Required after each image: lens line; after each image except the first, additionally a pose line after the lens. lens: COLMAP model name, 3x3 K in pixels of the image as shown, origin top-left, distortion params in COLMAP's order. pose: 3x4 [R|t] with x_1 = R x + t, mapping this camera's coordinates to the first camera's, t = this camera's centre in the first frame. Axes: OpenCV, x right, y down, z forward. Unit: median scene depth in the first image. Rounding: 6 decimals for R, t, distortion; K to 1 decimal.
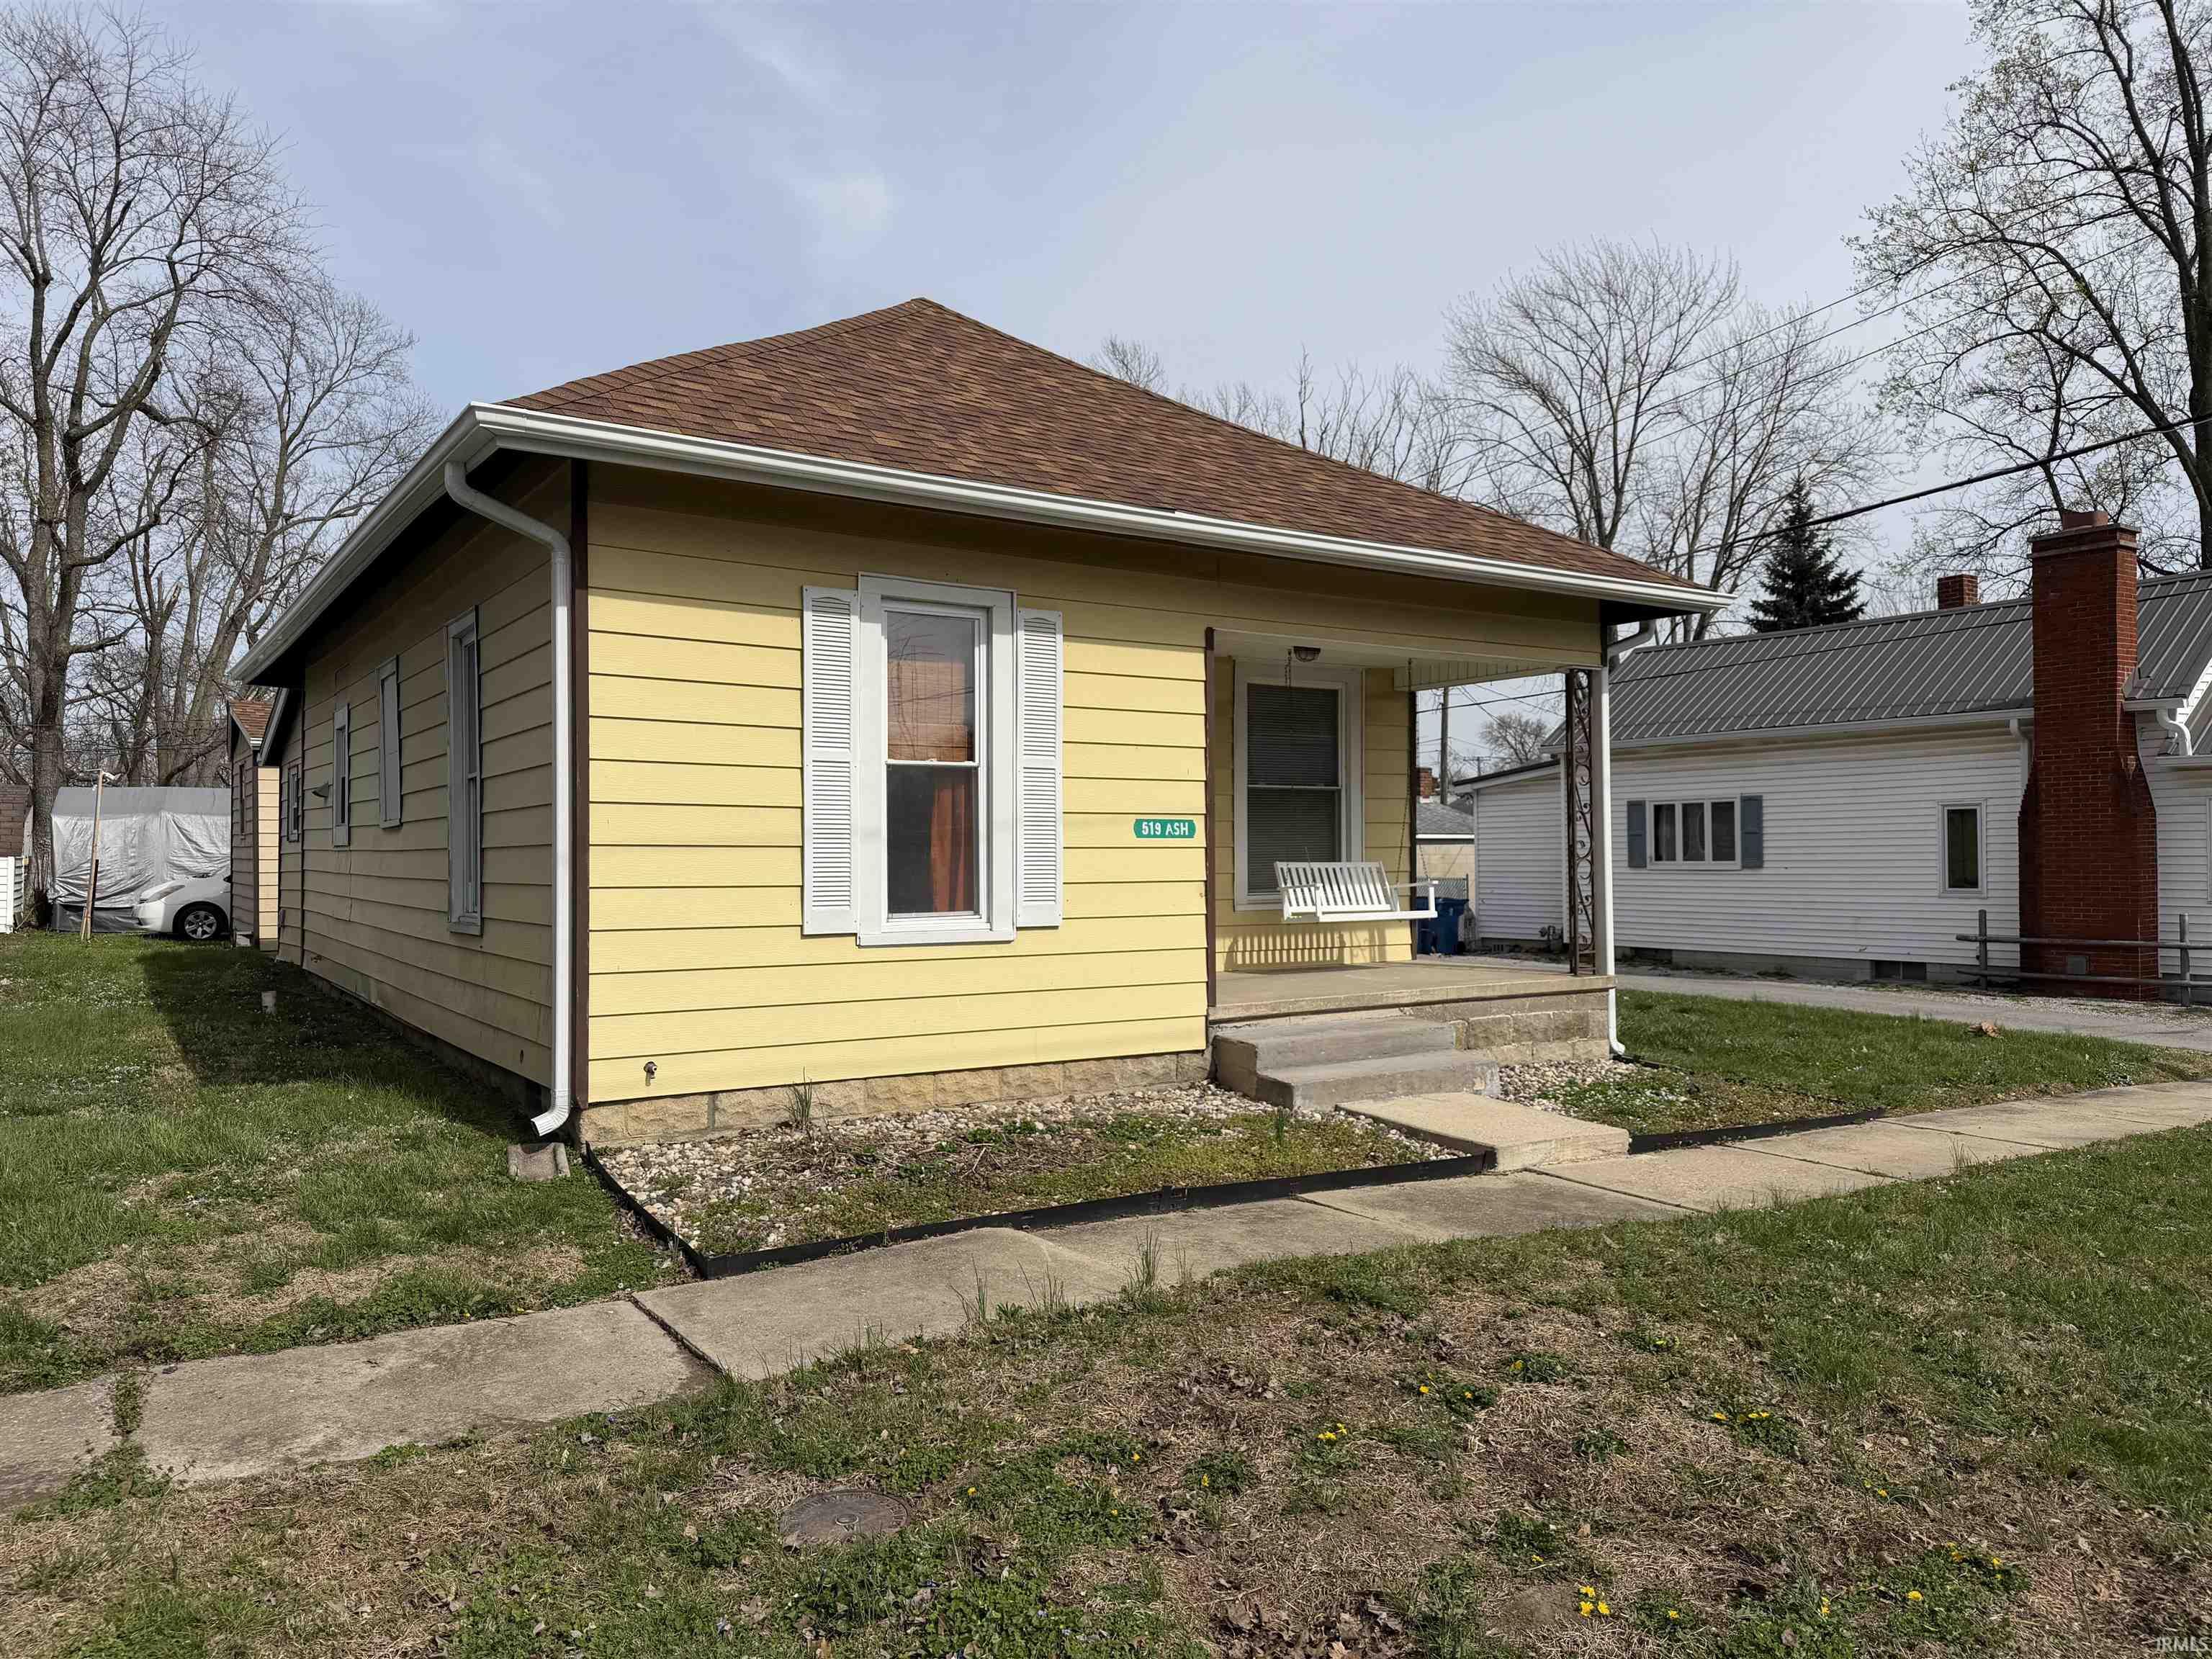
lens RADIAL K [[1524.6, 0, 1106.0], [0, 1524.6, 829.5], [0, 0, 1]] dist [0.128456, -0.193574]
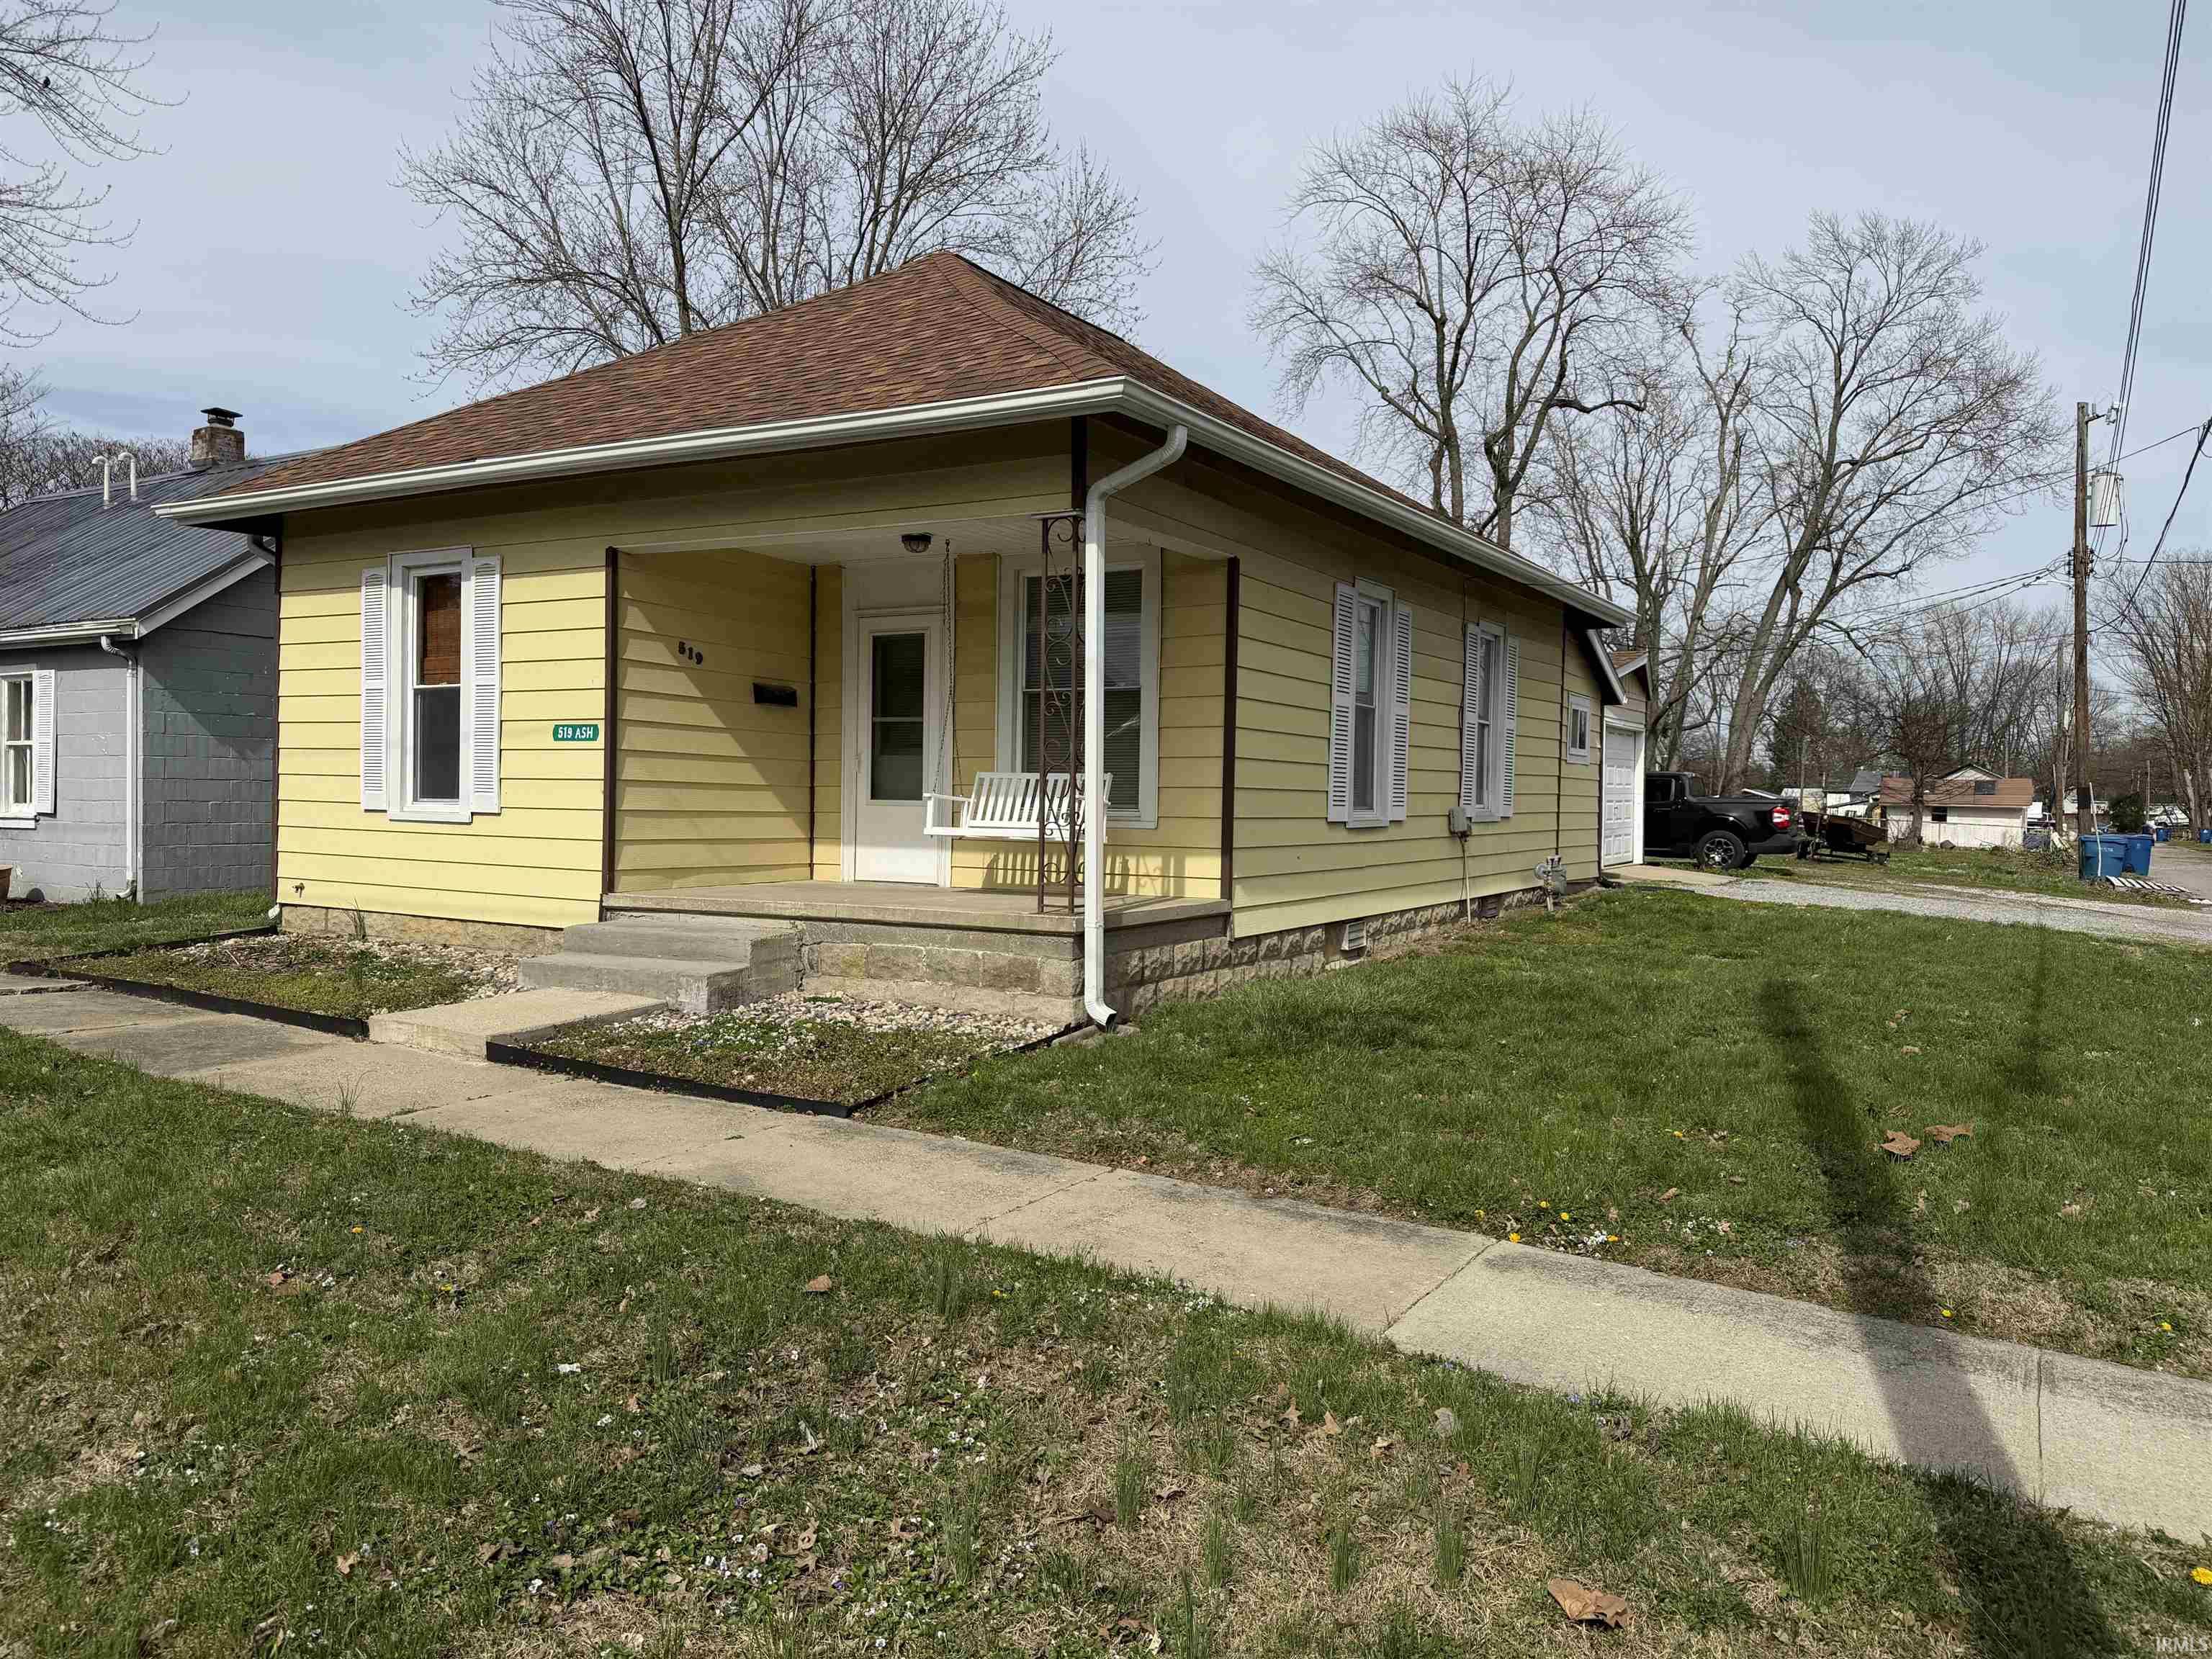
lens RADIAL K [[1524.6, 0, 1106.0], [0, 1524.6, 829.5], [0, 0, 1]] dist [0.128456, -0.193574]
pose [[0.438402, 0.028465, -0.898328, 1.306559], [-0.001052, 0.999514, 0.031159, 0.036952], [0.898778, -0.012715, 0.438219, 0.893351]]
